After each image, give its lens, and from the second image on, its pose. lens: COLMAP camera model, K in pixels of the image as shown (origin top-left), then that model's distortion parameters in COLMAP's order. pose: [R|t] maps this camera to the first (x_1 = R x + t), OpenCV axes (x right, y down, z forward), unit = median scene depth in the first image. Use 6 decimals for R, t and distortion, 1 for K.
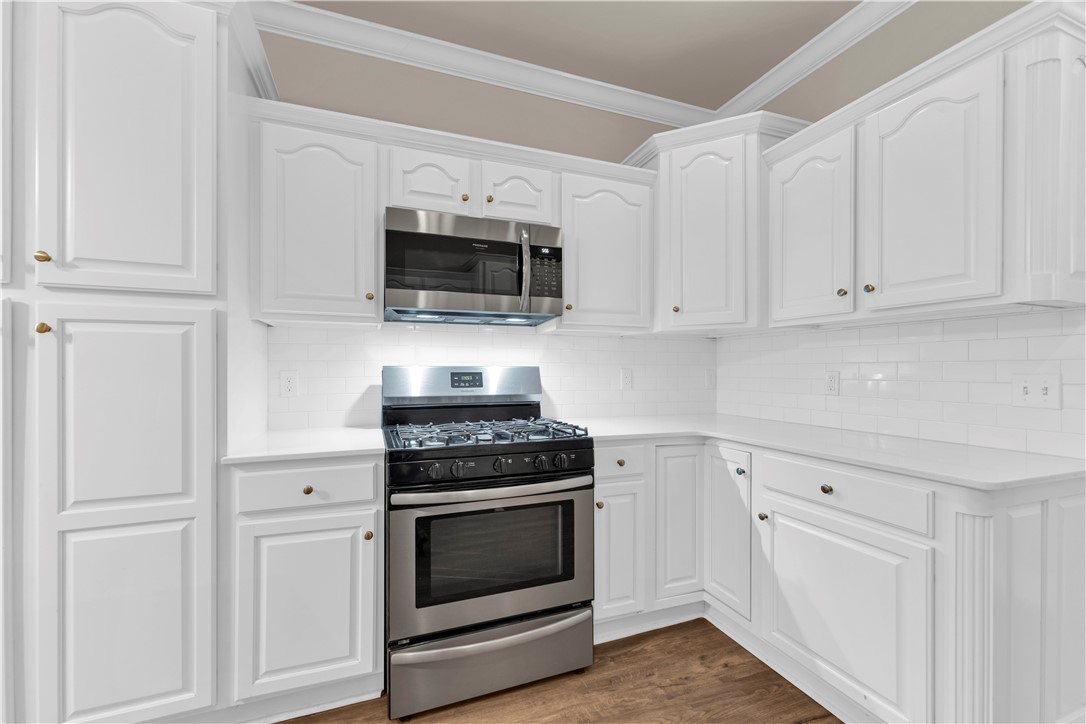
lens RADIAL K [[439.4, 0, 541.4], [0, 439.4, 369.4], [0, 0, 1]] dist [0.002992, 0.000256]
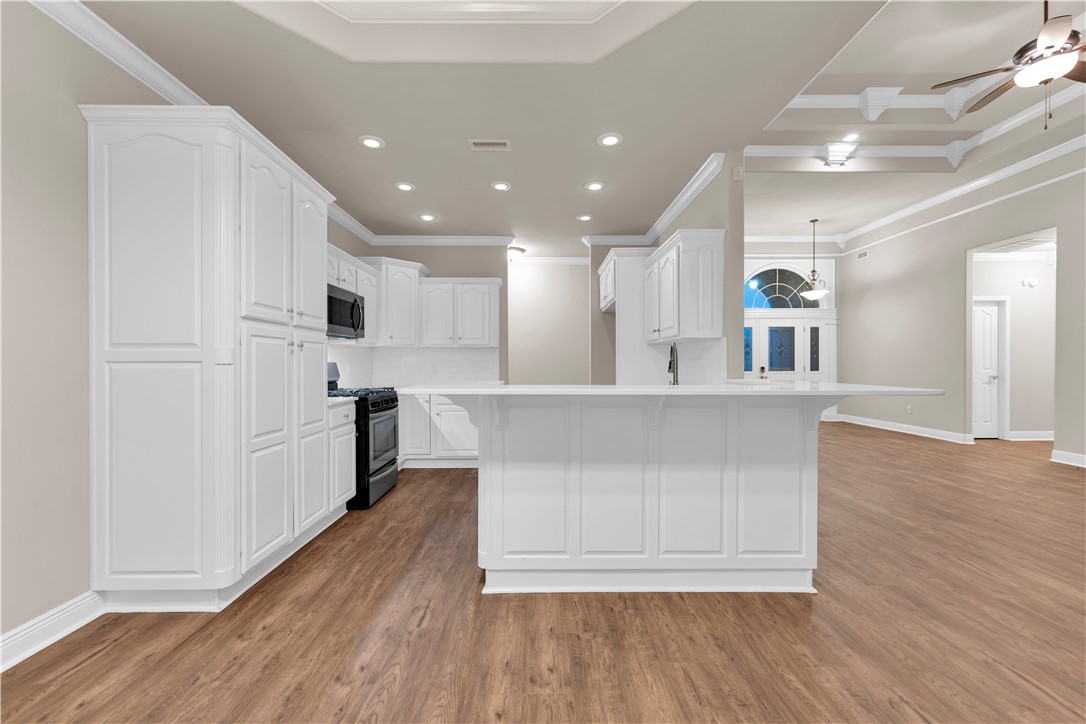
lens RADIAL K [[437.3, 0, 541.4], [0, 437.3, 364.8], [0, 0, 1]] dist [0.002147, 0.000435]
pose [[0.336377, -0.005474, 0.941711, -1.664359], [0.004378, 0.999981, 0.004249, 0.000085], [-0.941717, 0.002694, 0.336395, -0.520515]]
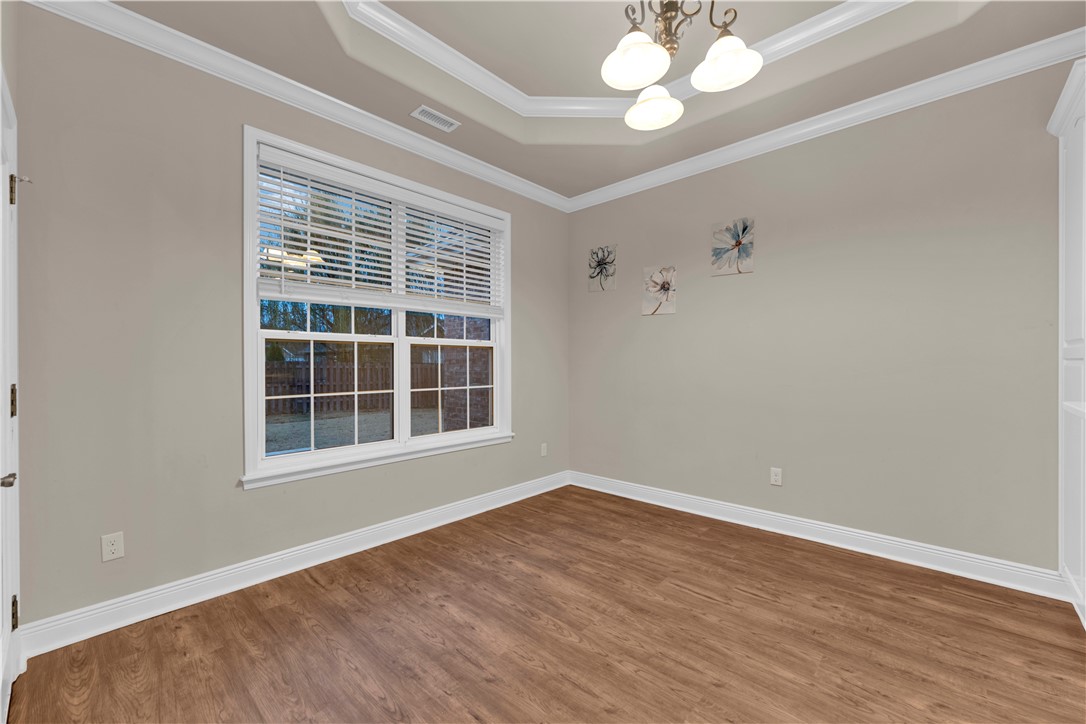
lens RADIAL K [[439.0, 0, 541.8], [0, 439.0, 362.1], [0, 0, 1]] dist [0.002415, 0.000309]
pose [[0.451626, -0.004313, -0.892197, -0.664053], [0.001939, 0.999991, -0.003853, 0.001446], [0.892205, 0.000010, 0.451630, -0.835996]]
